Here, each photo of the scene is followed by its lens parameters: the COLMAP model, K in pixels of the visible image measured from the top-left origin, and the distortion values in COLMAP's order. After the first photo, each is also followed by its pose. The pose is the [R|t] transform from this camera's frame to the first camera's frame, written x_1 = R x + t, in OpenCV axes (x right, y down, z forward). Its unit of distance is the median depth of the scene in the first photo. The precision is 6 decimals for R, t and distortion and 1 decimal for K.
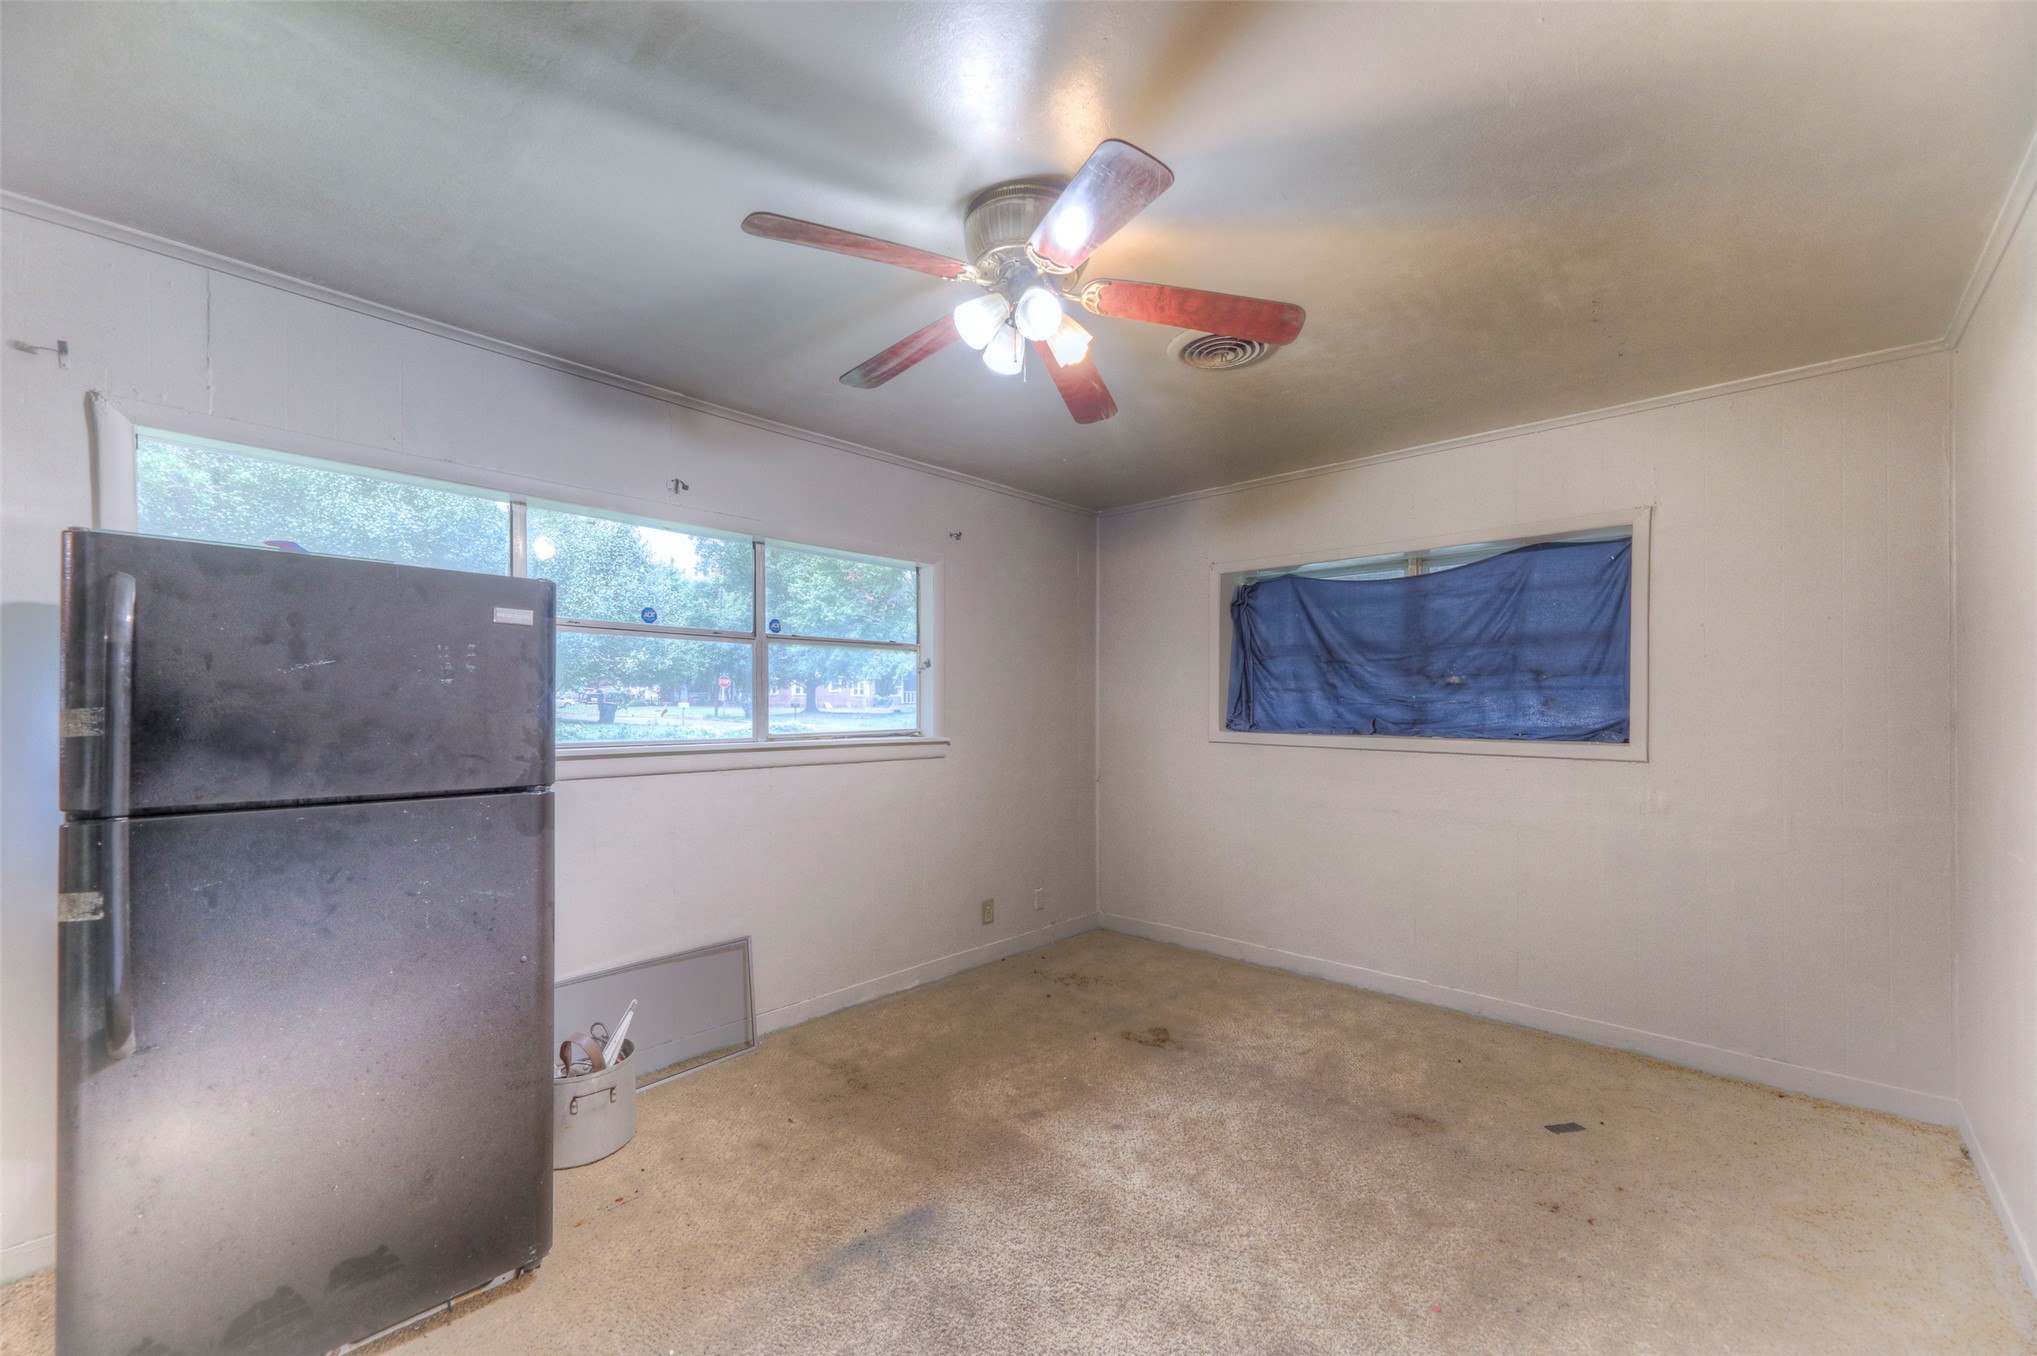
lens RADIAL K [[817.2, 0, 1026.1], [0, 817.2, 698.9], [0, 0, 1]] dist [0.012321, -0.000611]
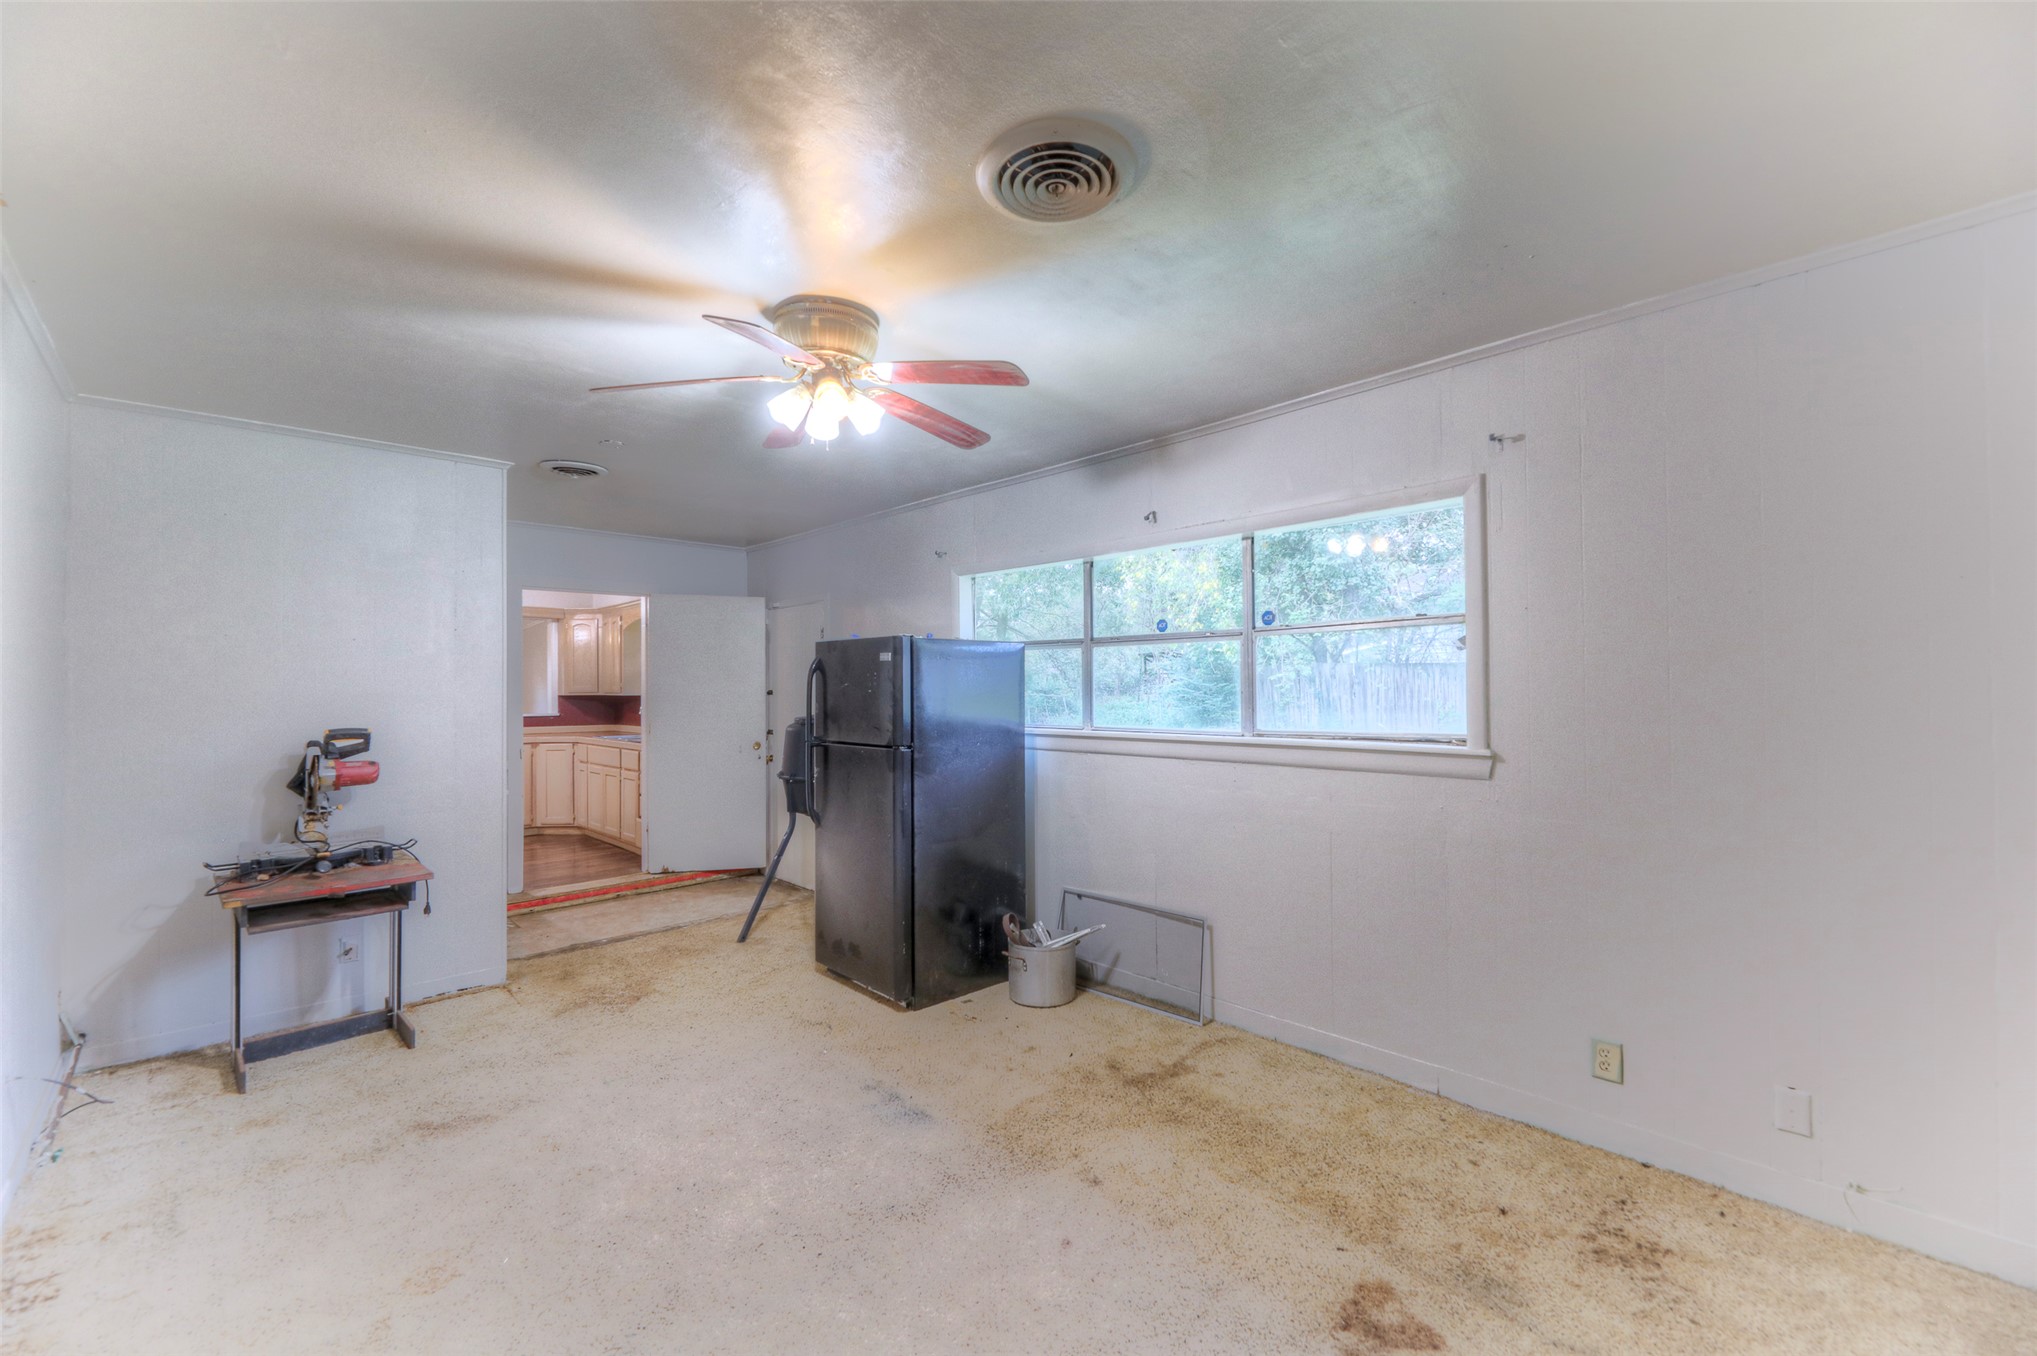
lens RADIAL K [[835.0, 0, 1018.5], [0, 835.0, 678.0], [0, 0, 1]] dist [-0.000606, -0.000094]
pose [[-0.075283, -0.015898, -0.997035, 0.756588], [0.015925, 0.999726, -0.017143, -0.006230], [0.997035, -0.017169, -0.075009, 0.841145]]
